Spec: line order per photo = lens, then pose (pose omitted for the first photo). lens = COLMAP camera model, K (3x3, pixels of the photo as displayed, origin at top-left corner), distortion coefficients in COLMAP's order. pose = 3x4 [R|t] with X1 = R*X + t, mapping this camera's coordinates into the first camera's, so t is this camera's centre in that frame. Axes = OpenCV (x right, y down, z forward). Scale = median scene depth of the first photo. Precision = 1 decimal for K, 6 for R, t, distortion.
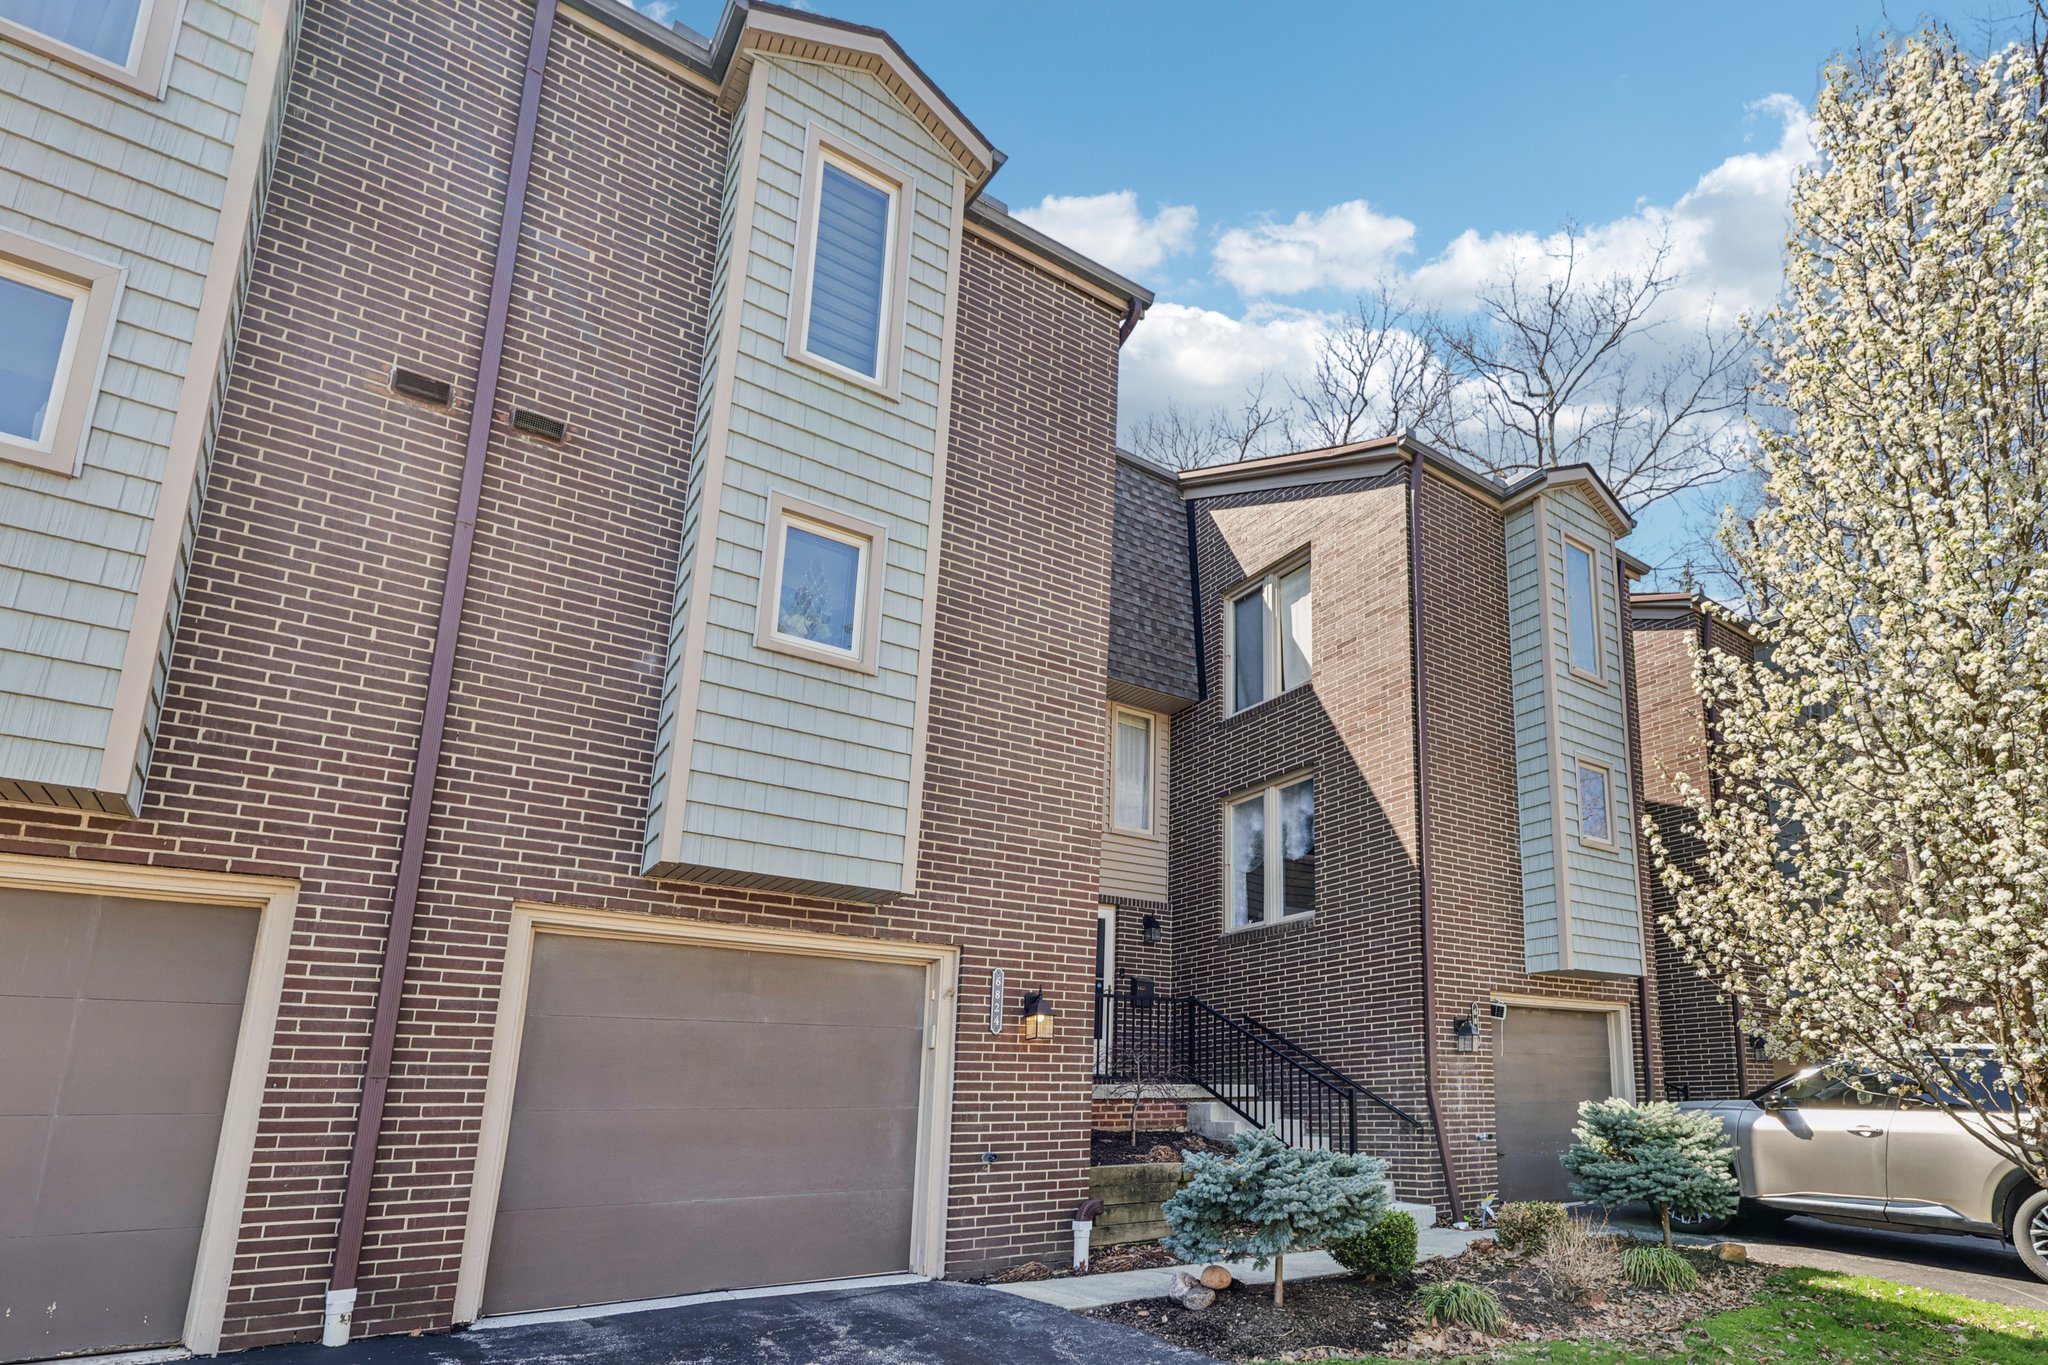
lens RADIAL K [[1117.8, 0, 1024.0], [0, 1117.8, 682.5], [0, 0, 1]] dist [0.003753, 0.000720]
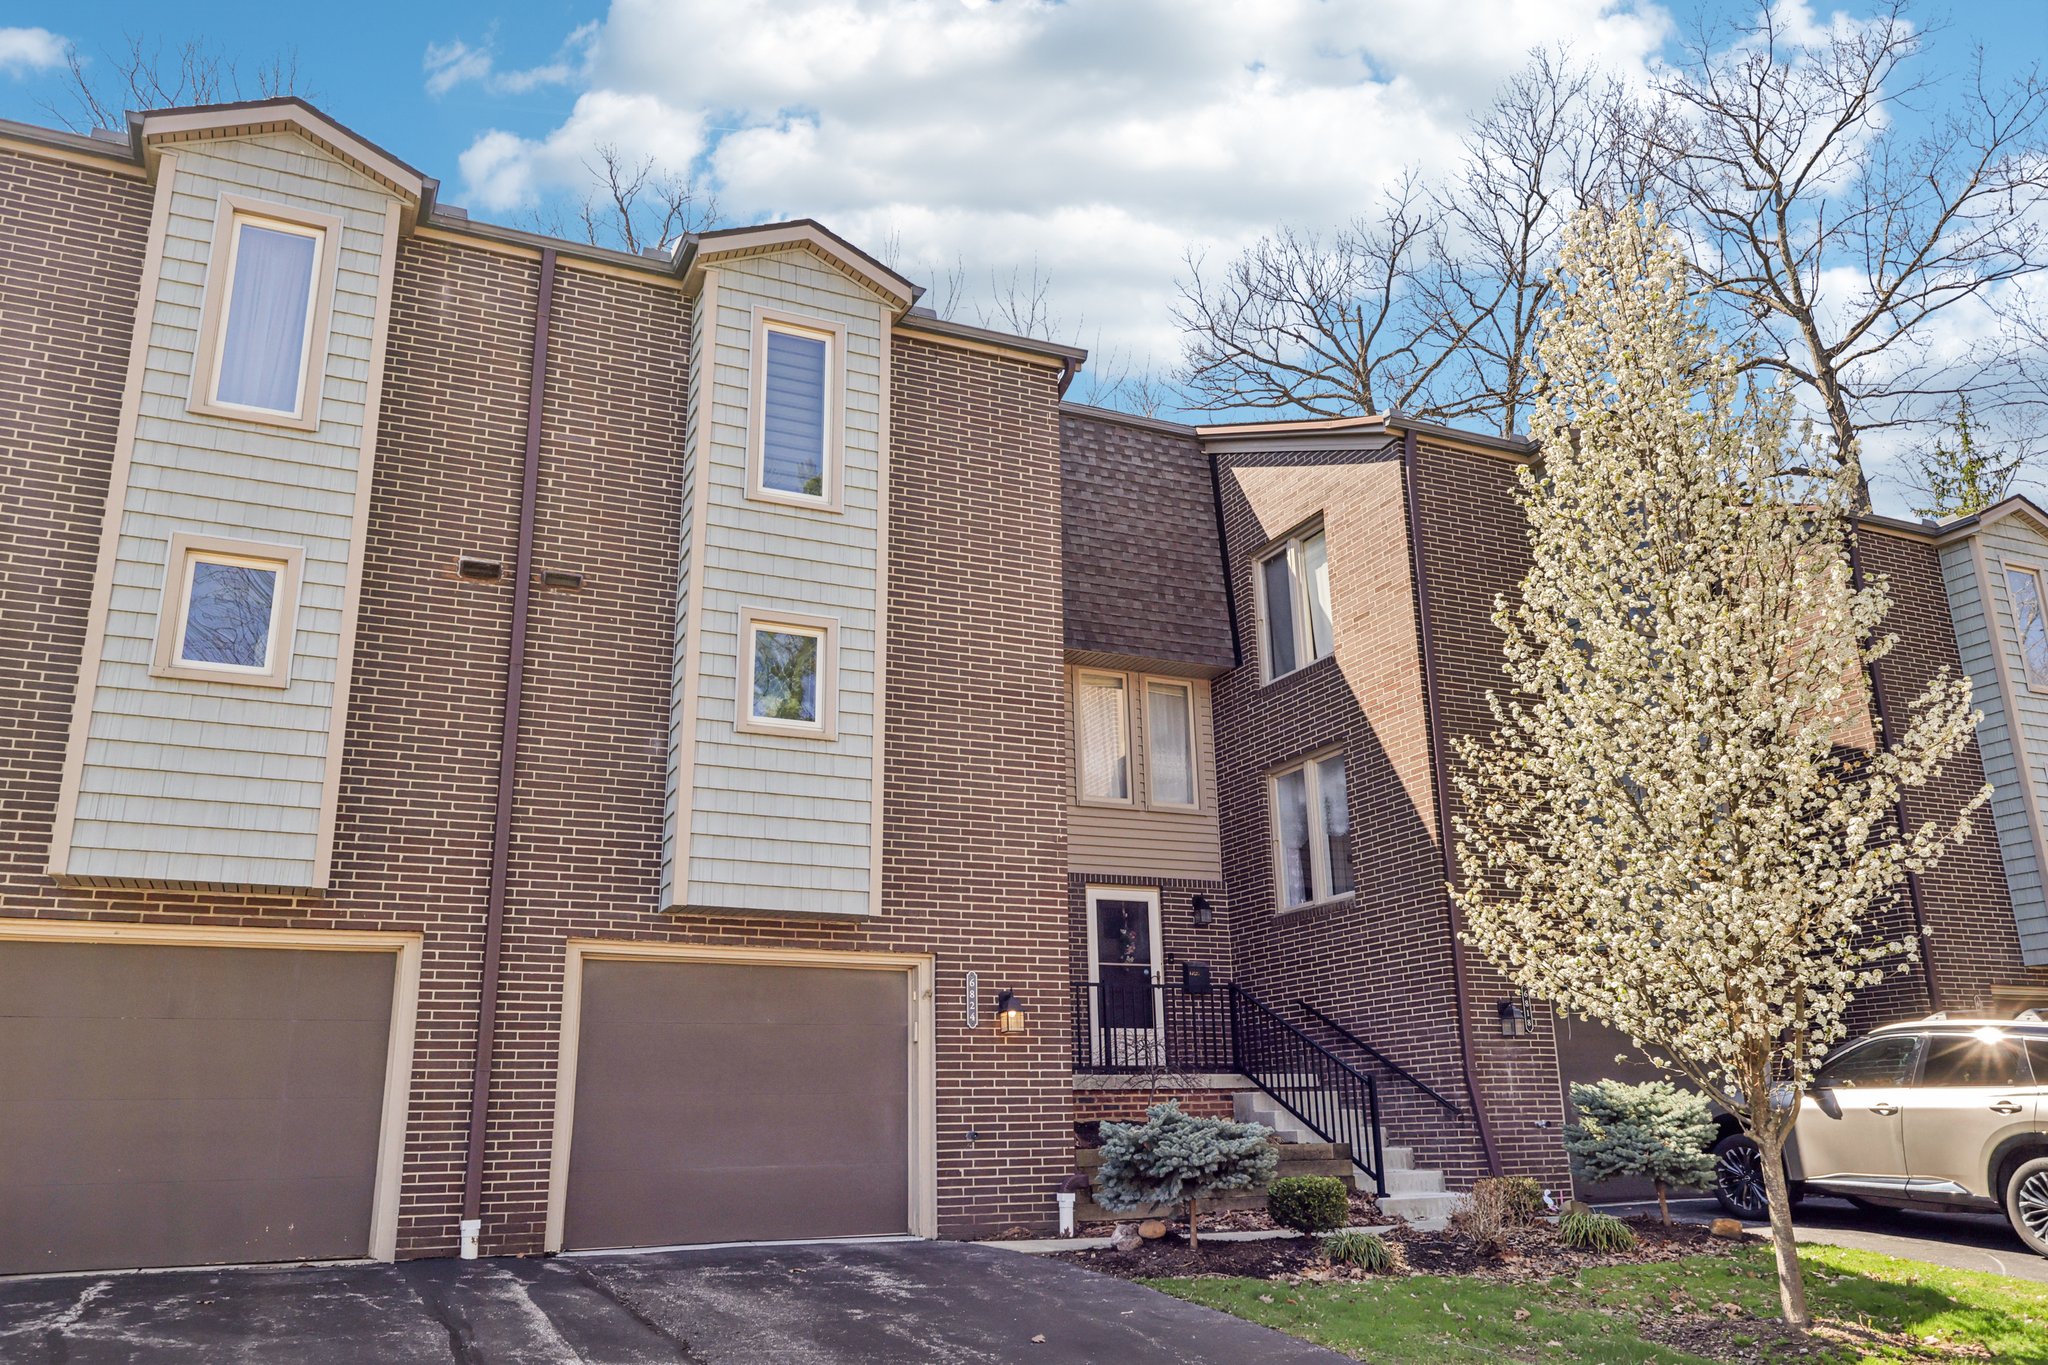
lens RADIAL K [[1658.6, 0, 1022.4], [0, 1658.6, 569.9], [0, 0, 1]] dist [0.016066, -0.002071]
pose [[0.991921, -0.050565, -0.116344, 0.248366], [0.055243, 0.997775, 0.037334, -0.213960], [0.114197, -0.043459, 0.992507, -0.658148]]
